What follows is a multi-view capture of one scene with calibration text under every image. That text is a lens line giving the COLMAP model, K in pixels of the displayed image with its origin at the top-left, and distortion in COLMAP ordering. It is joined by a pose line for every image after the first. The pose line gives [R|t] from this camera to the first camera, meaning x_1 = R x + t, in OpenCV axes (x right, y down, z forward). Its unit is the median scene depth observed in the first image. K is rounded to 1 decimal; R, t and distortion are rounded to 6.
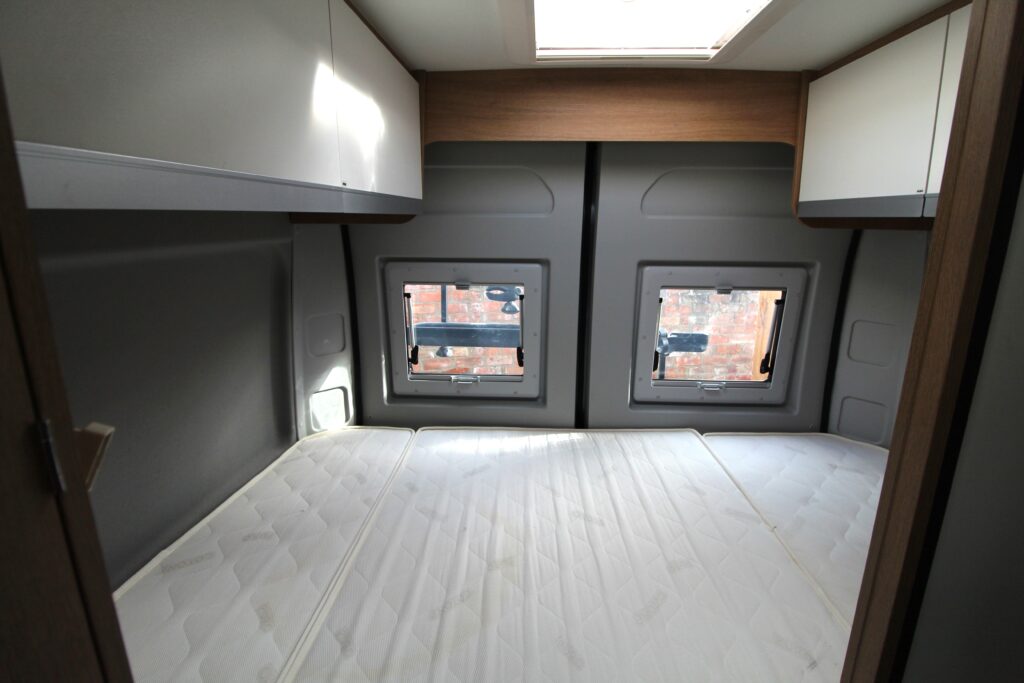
lens RADIAL K [[484.2, 0, 512.8], [0, 484.2, 338.0], [0, 0, 1]] dist [0.000290, -0.014676]
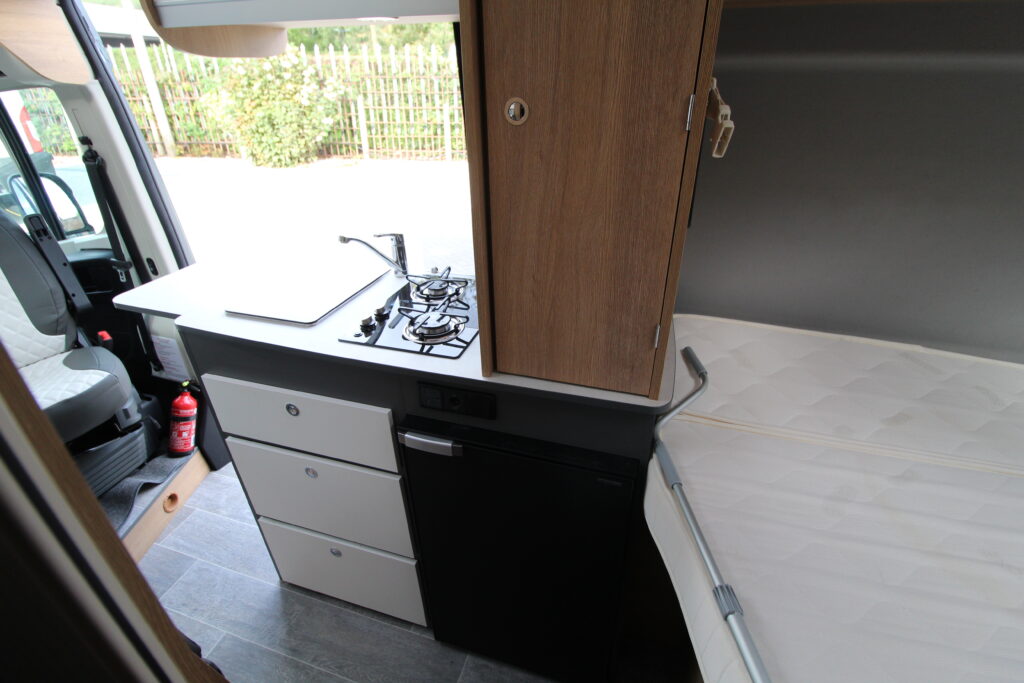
lens RADIAL K [[479.8, 0, 517.4], [0, 479.8, 333.9], [0, 0, 1]] dist [0.000002, -0.013692]
pose [[-0.260240, 0.479233, -0.838219, 0.290183], [-0.212198, 0.818520, 0.533851, 0.010631], [0.941938, 0.316797, -0.111319, 0.128620]]
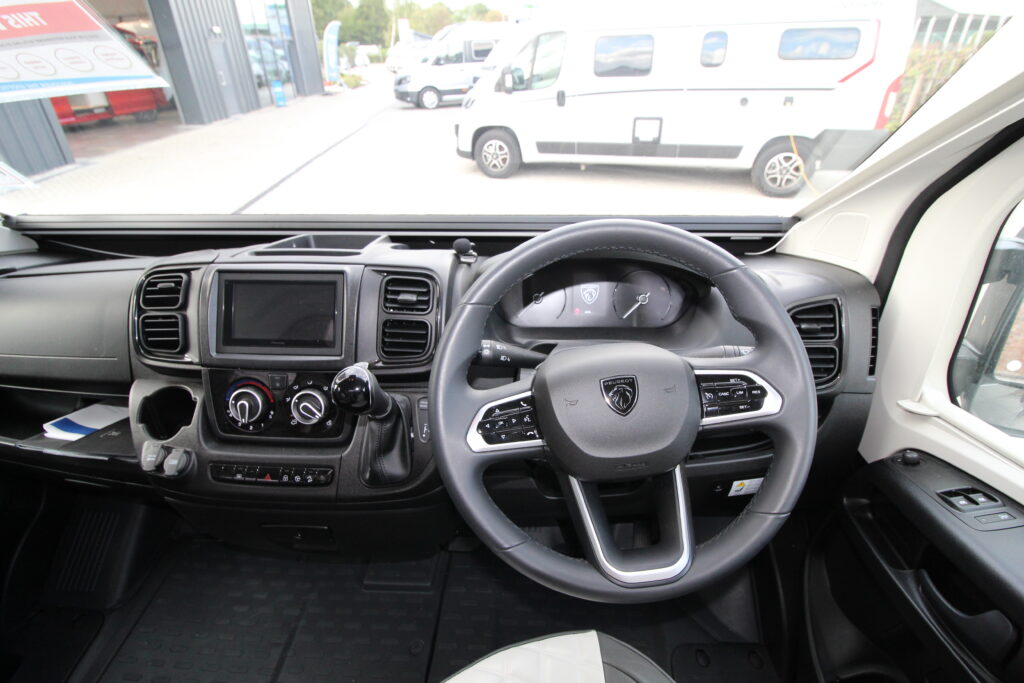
lens RADIAL K [[479.8, 0, 517.4], [0, 479.8, 333.9], [0, 0, 1]] dist [0.000002, -0.013692]
pose [[-0.999774, 0.009546, 0.018988, -0.157174], [0.019918, 0.732489, 0.680488, 0.441592], [-0.007413, 0.680712, -0.732513, -1.100775]]
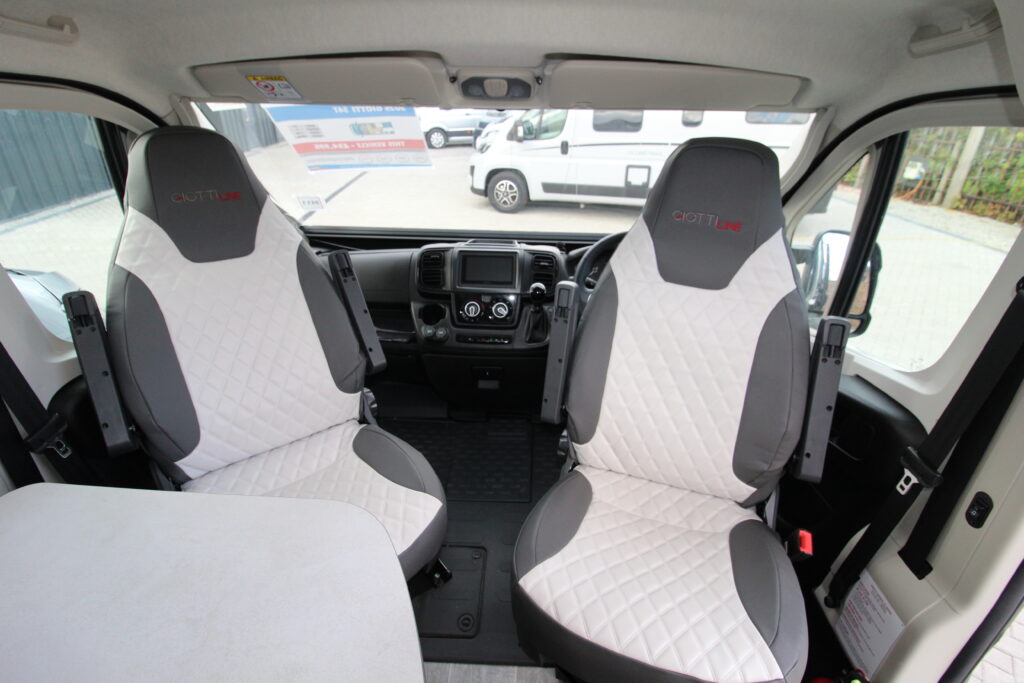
lens RADIAL K [[473.9, 0, 519.4], [0, 473.9, 334.1], [0, 0, 1]] dist [-0.000763, -0.011932]
pose [[-0.999945, -0.008619, -0.006024, 0.012942], [-0.010487, 0.774622, 0.632337, 0.189531], [-0.000784, 0.632365, -0.774670, -0.561156]]
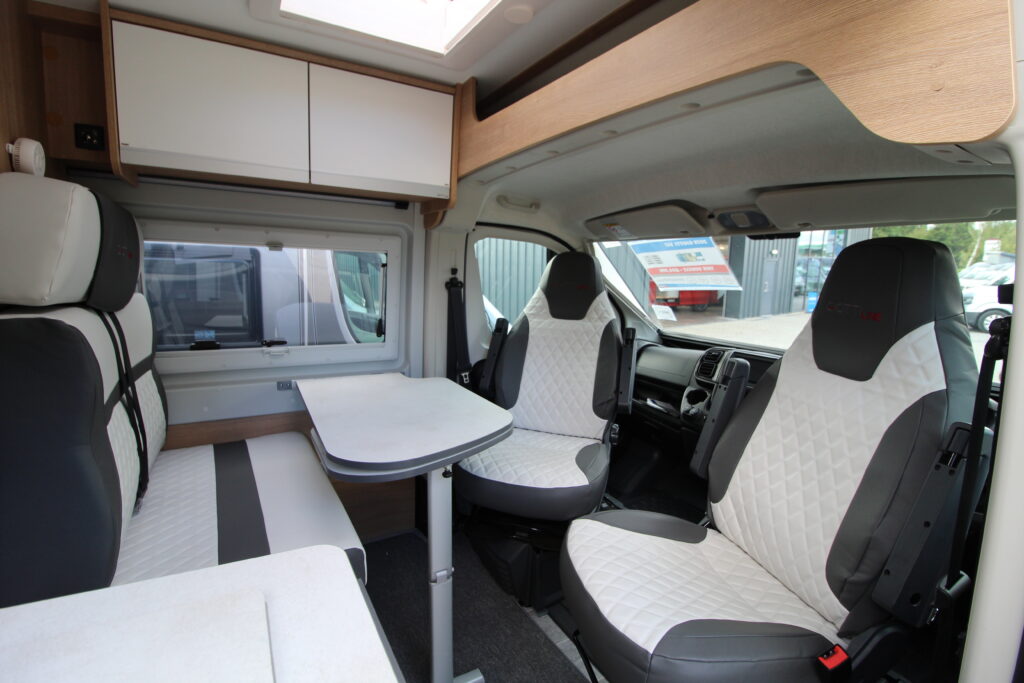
lens RADIAL K [[473.9, 0, 519.4], [0, 473.9, 334.1], [0, 0, 1]] dist [-0.000763, -0.011932]
pose [[-0.547918, -0.119041, 0.828019, -0.560309], [0.169358, 0.953541, 0.249155, 0.263927], [-0.819209, 0.276748, -0.502302, -0.426876]]
